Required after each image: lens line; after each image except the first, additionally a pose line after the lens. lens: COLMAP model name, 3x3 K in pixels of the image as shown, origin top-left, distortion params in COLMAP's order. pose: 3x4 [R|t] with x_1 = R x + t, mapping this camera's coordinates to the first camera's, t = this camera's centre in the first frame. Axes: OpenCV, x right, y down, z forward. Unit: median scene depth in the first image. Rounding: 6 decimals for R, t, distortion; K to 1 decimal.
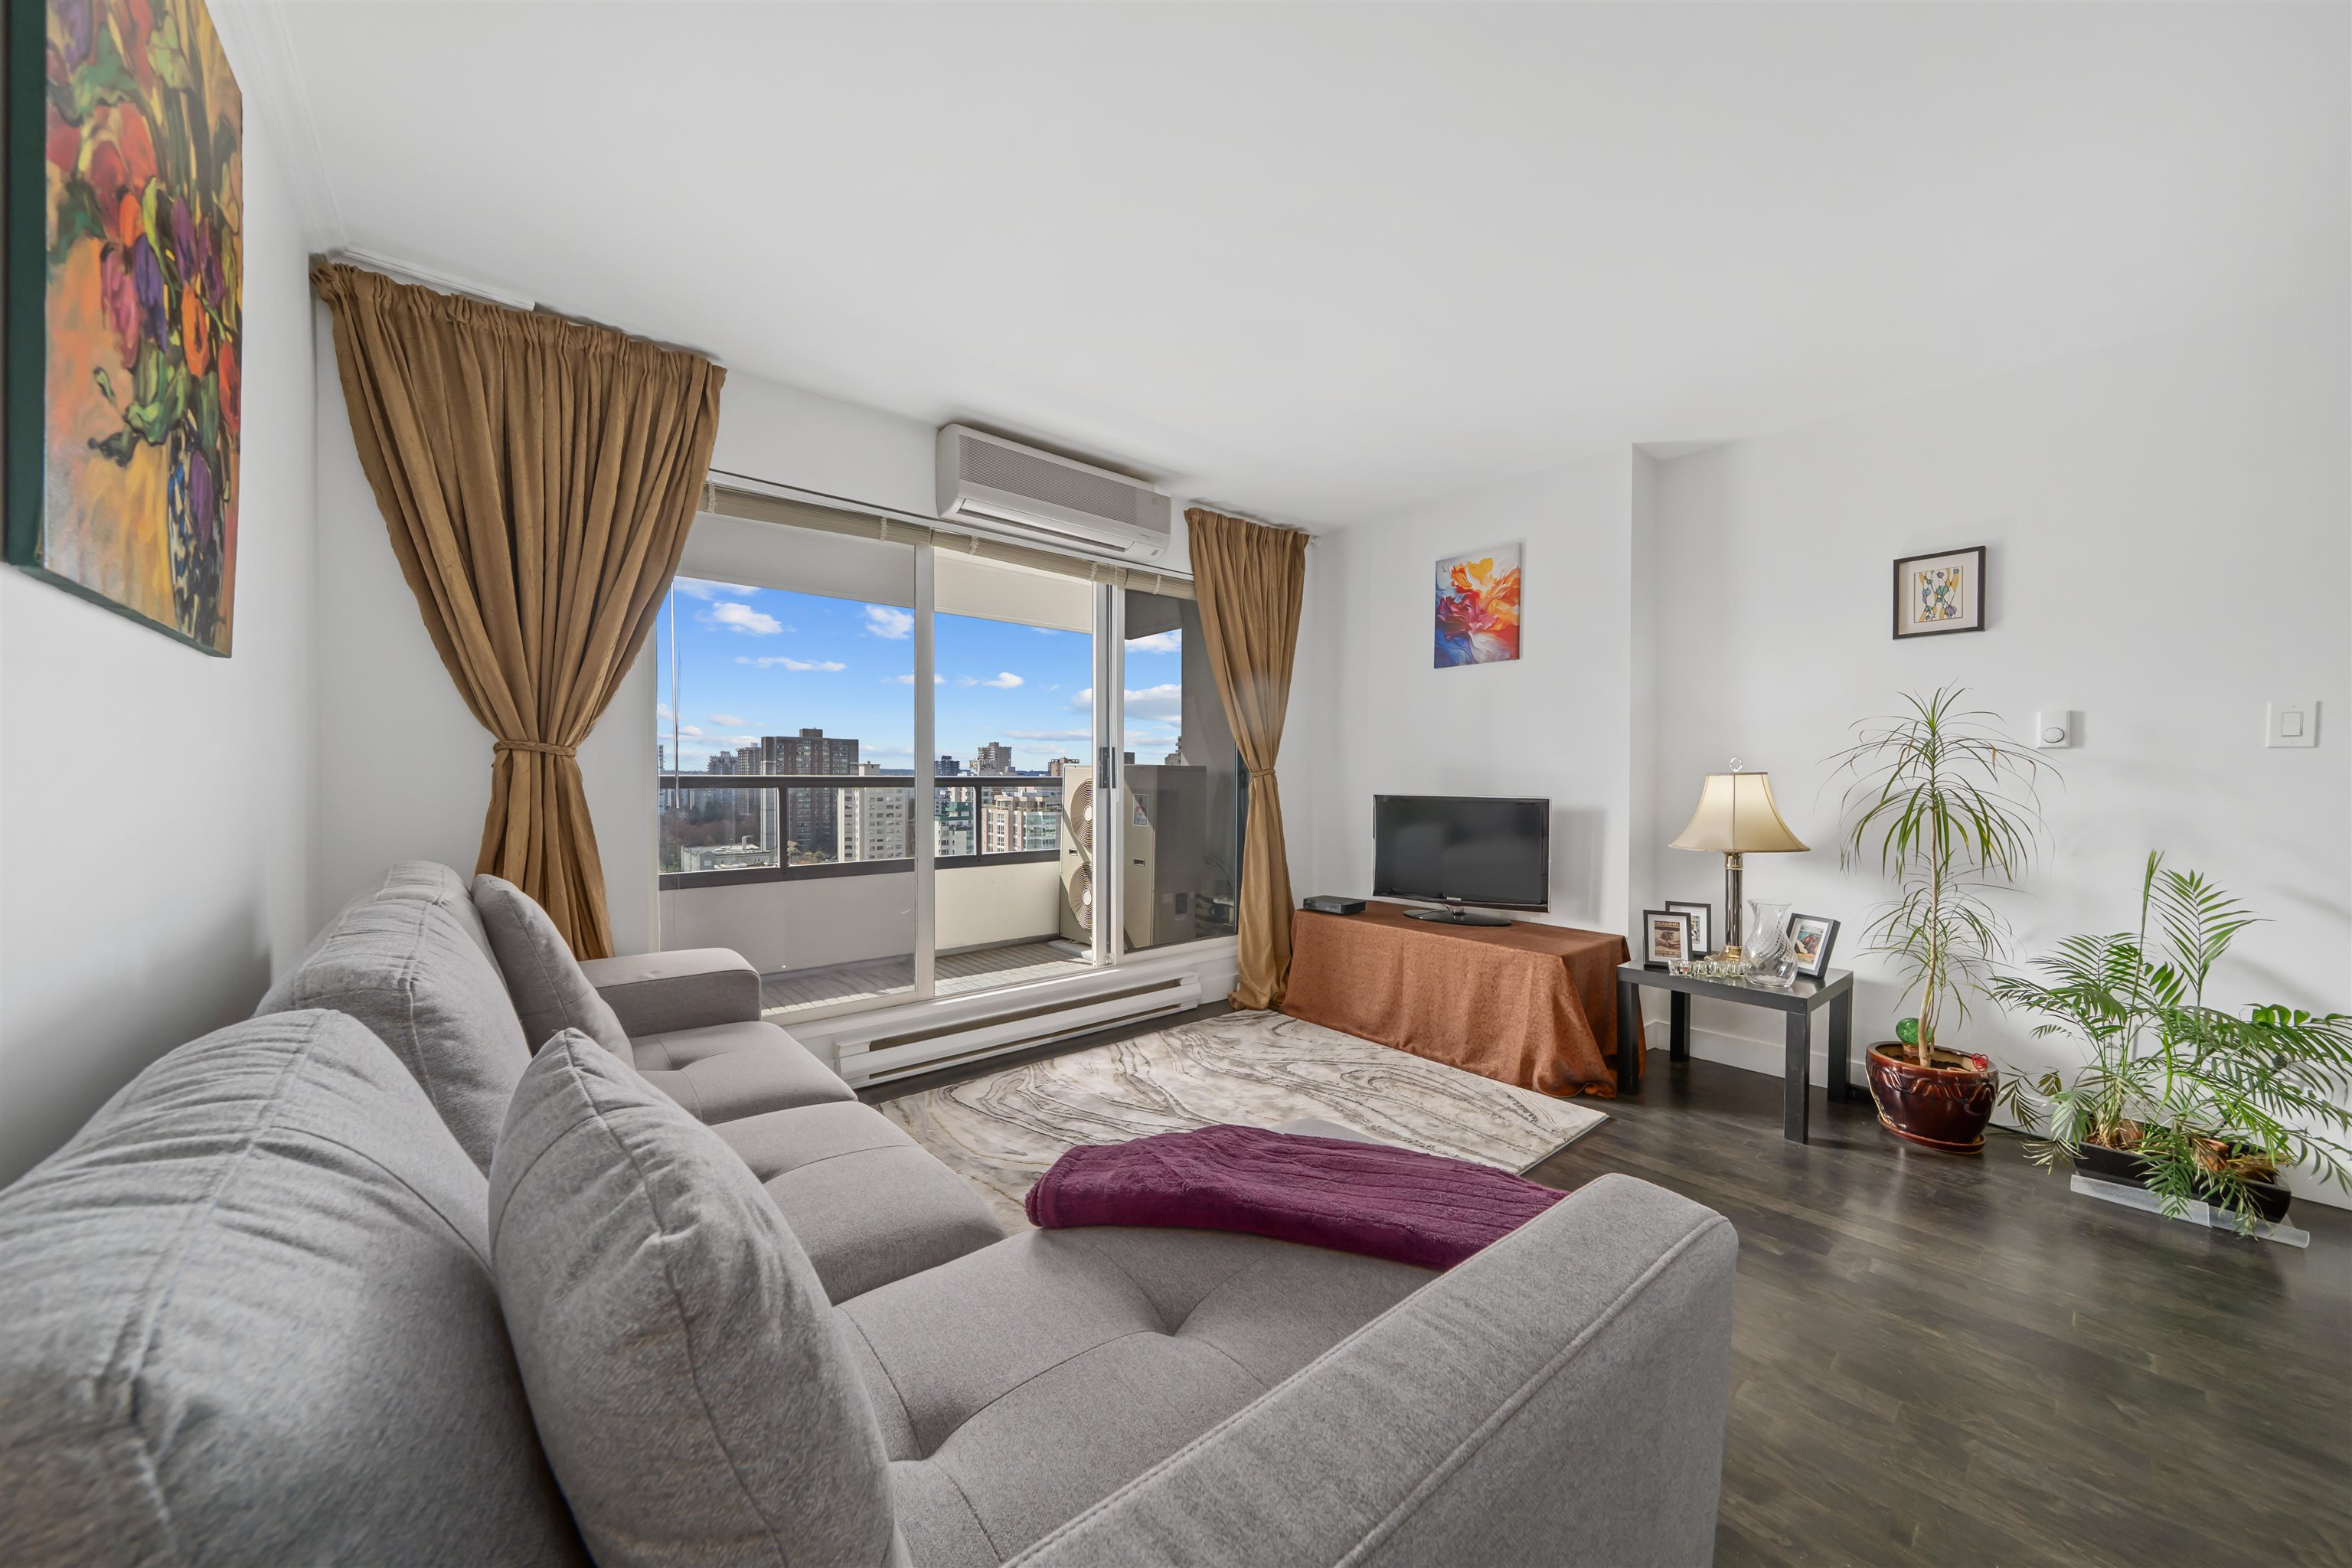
lens RADIAL K [[814.5, 0, 1153.1], [0, 814.5, 795.8], [0, 0, 1]] dist [-0.002494, 0.001375]
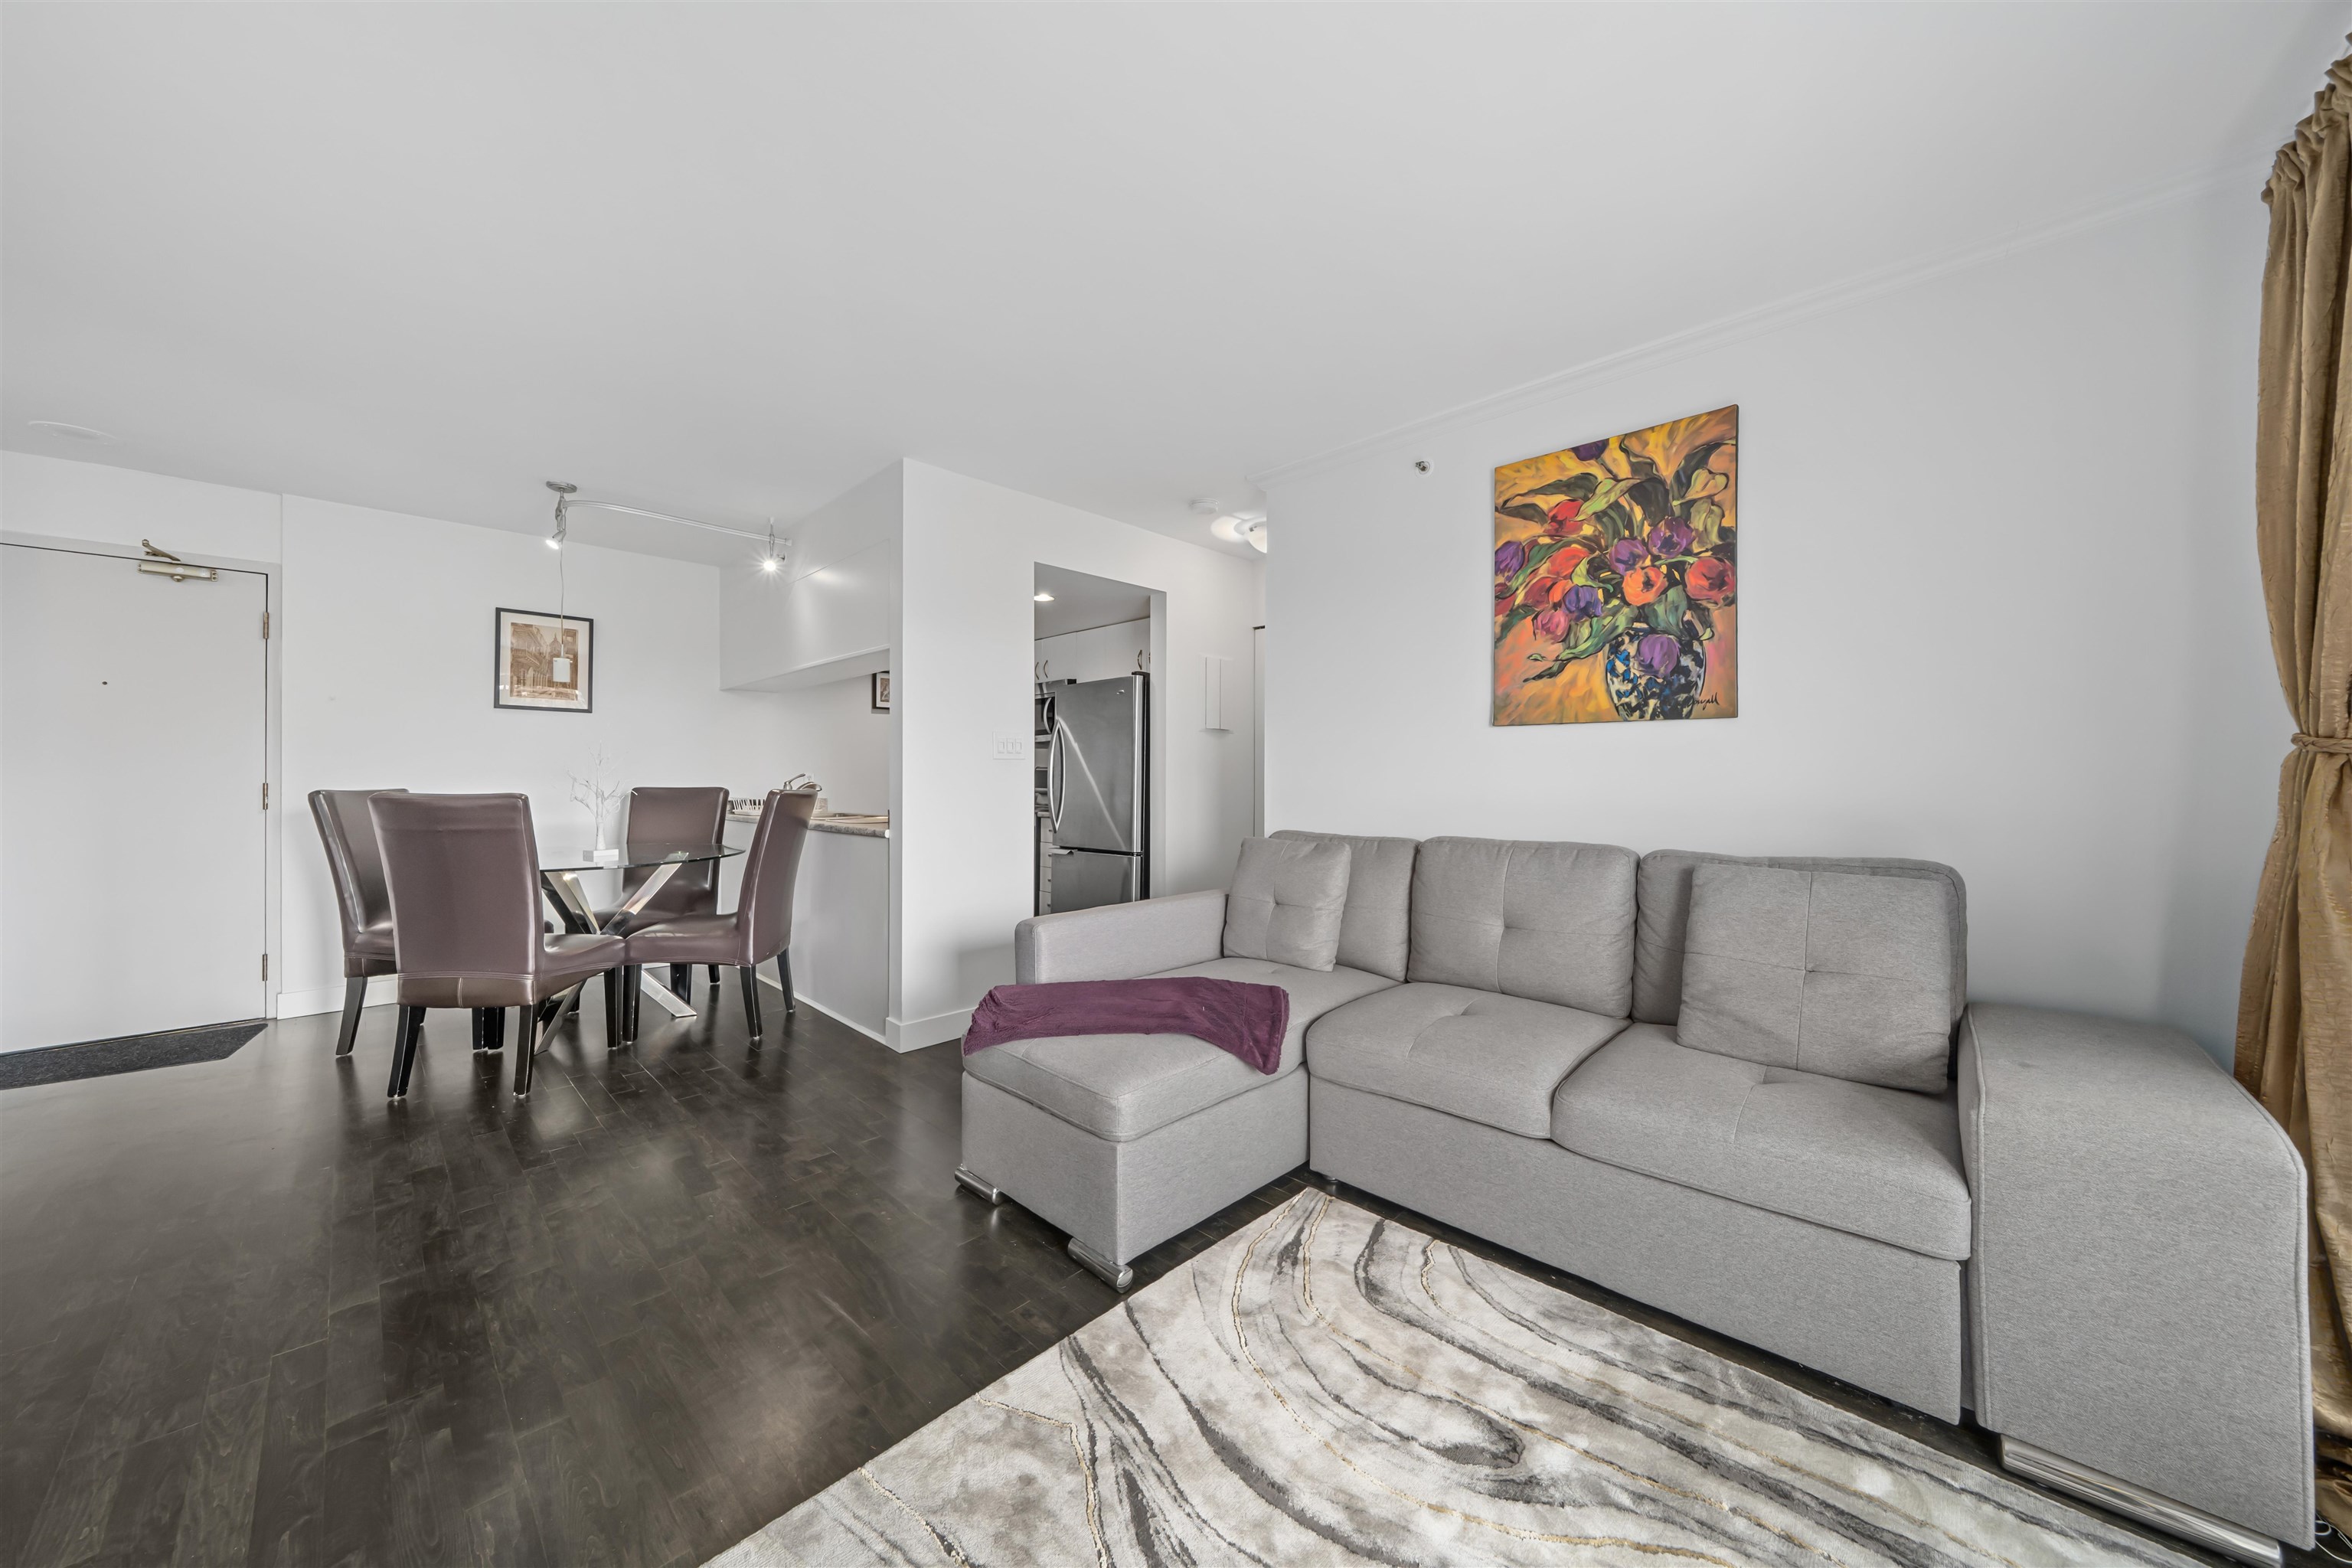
lens RADIAL K [[814.5, 0, 1134.7], [0, 814.5, 759.3], [0, 0, 1]] dist [-0.002494, 0.001375]
pose [[-0.995152, -0.001404, -0.098334, 0.139833], [-0.002198, 0.999966, 0.007968, -0.031788], [0.098319, 0.008146, -0.995122, 0.975815]]
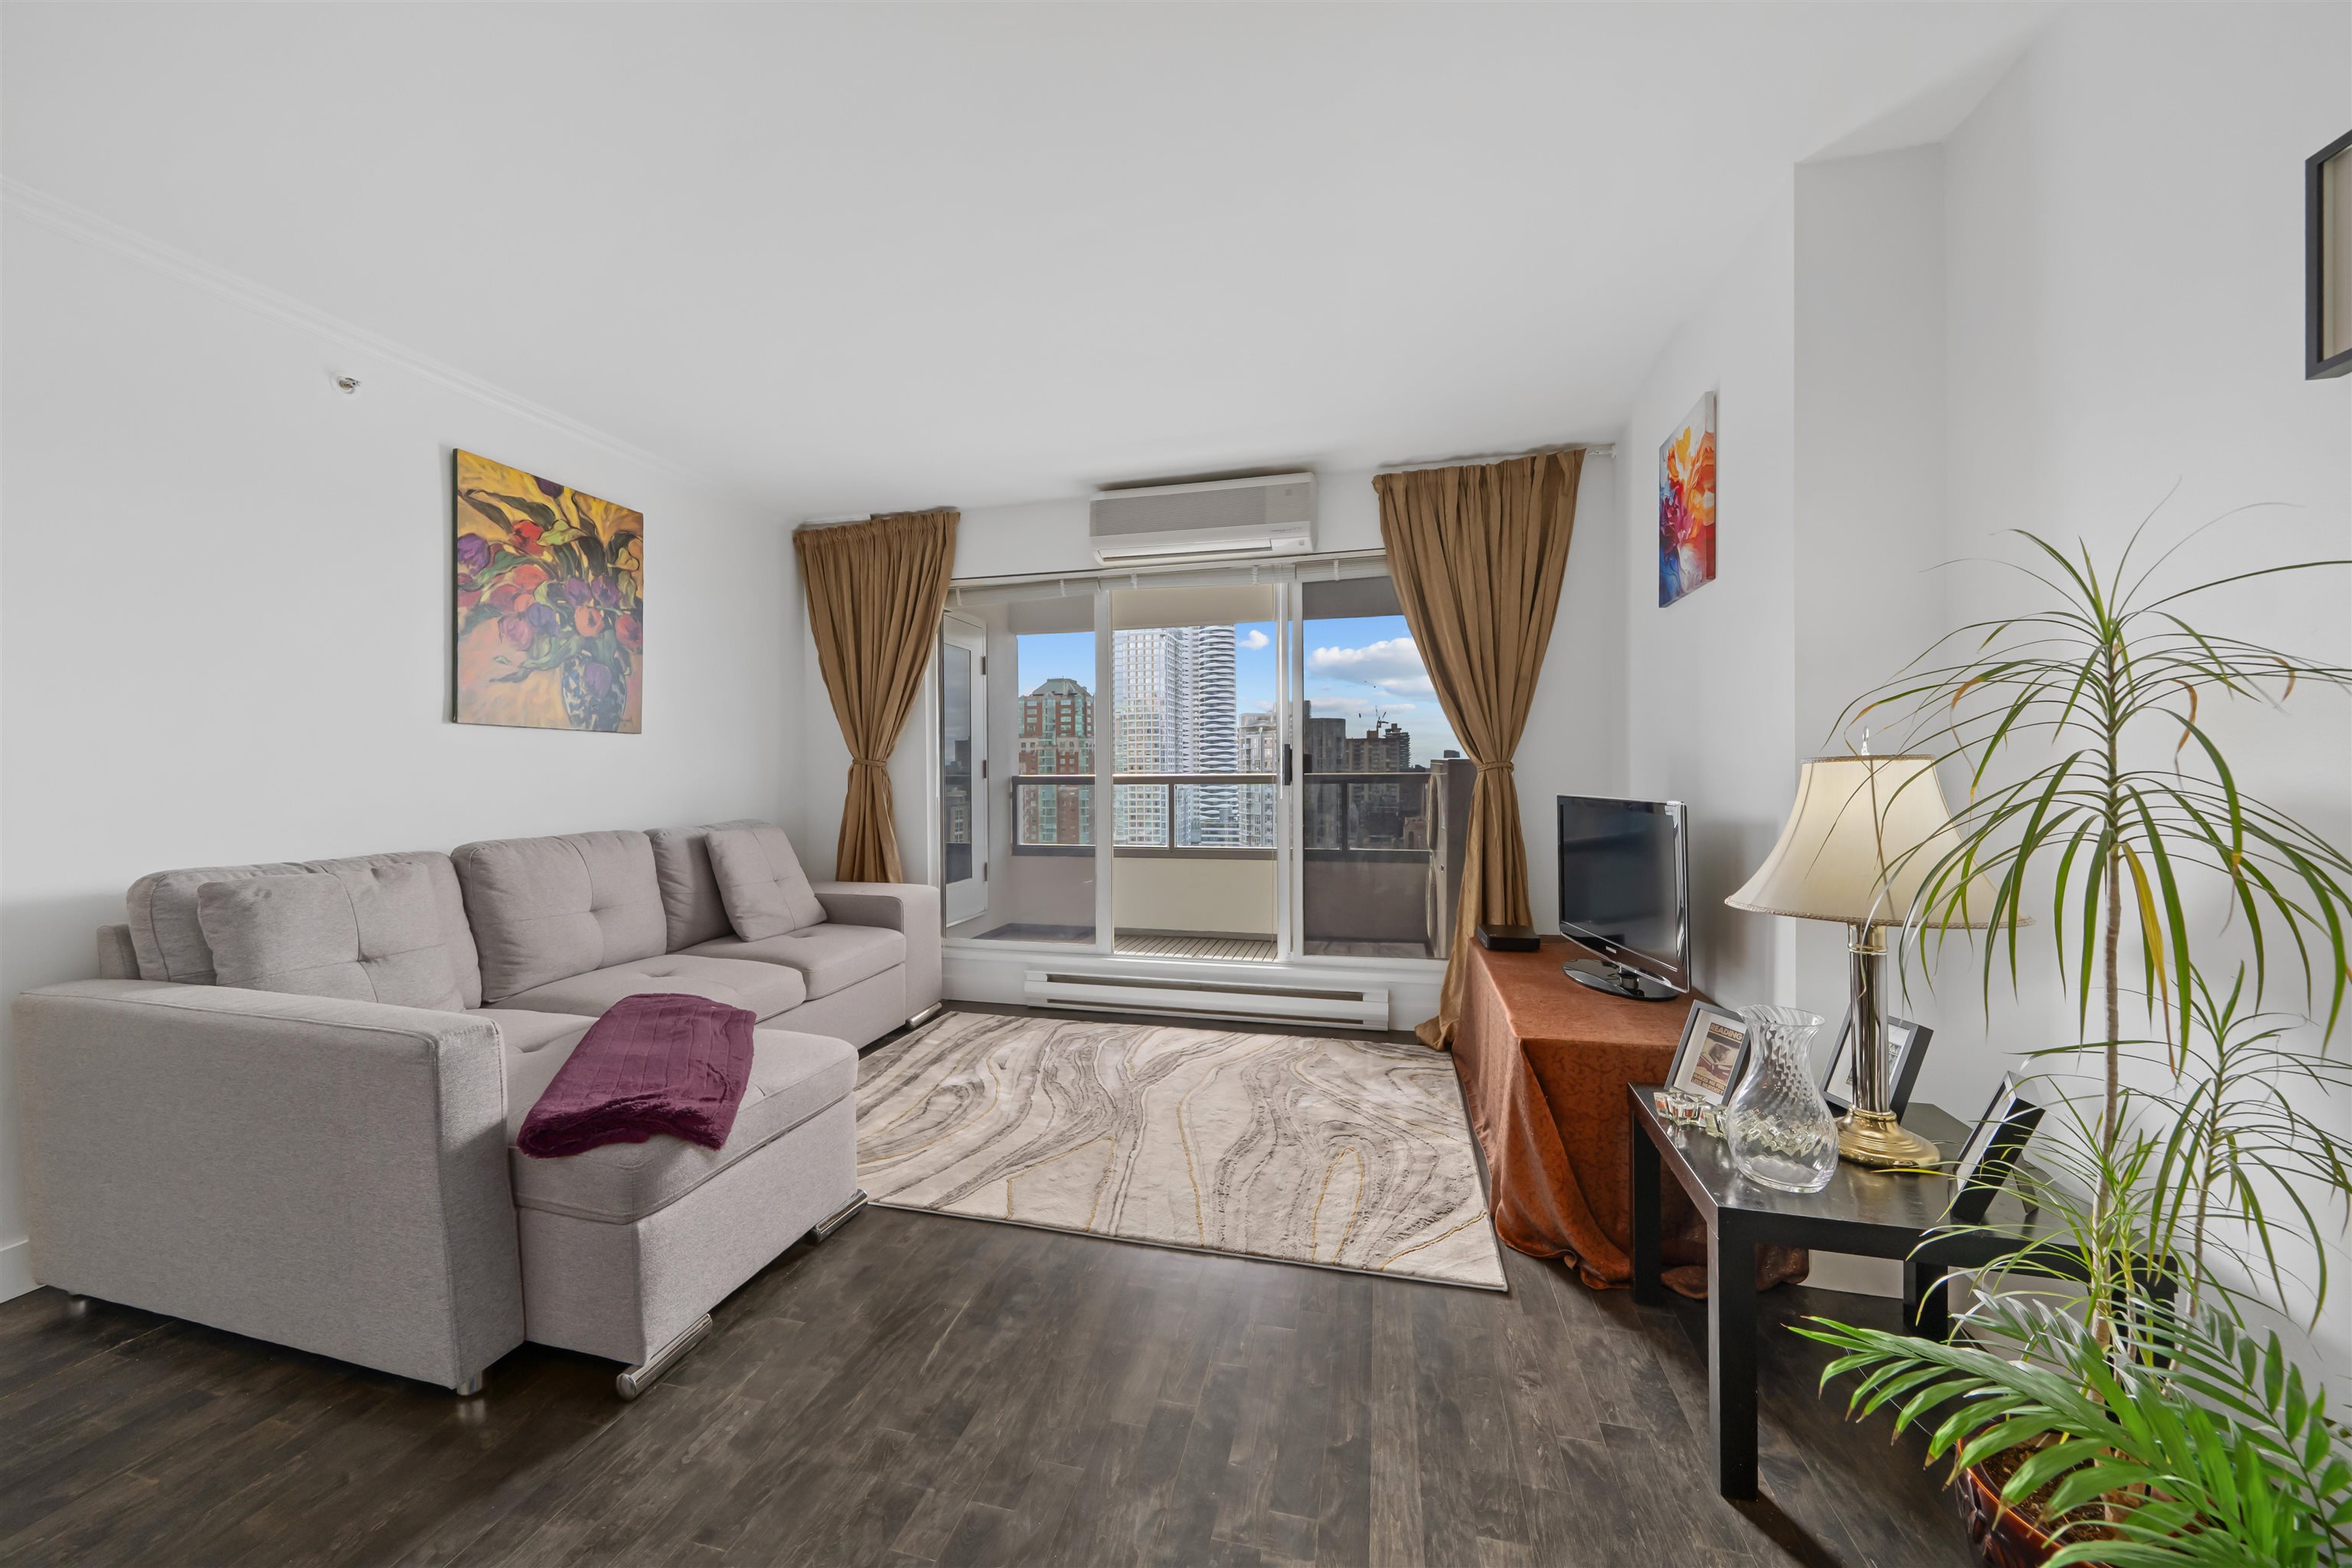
lens RADIAL K [[814.5, 0, 1160.4], [0, 814.5, 786.2], [0, 0, 1]] dist [-0.002494, 0.001375]
pose [[0.586816, 0.004863, -0.809705, 0.703970], [-0.009538, 0.999954, -0.000906, -0.005593], [0.809664, 0.008255, 0.586836, 0.299141]]
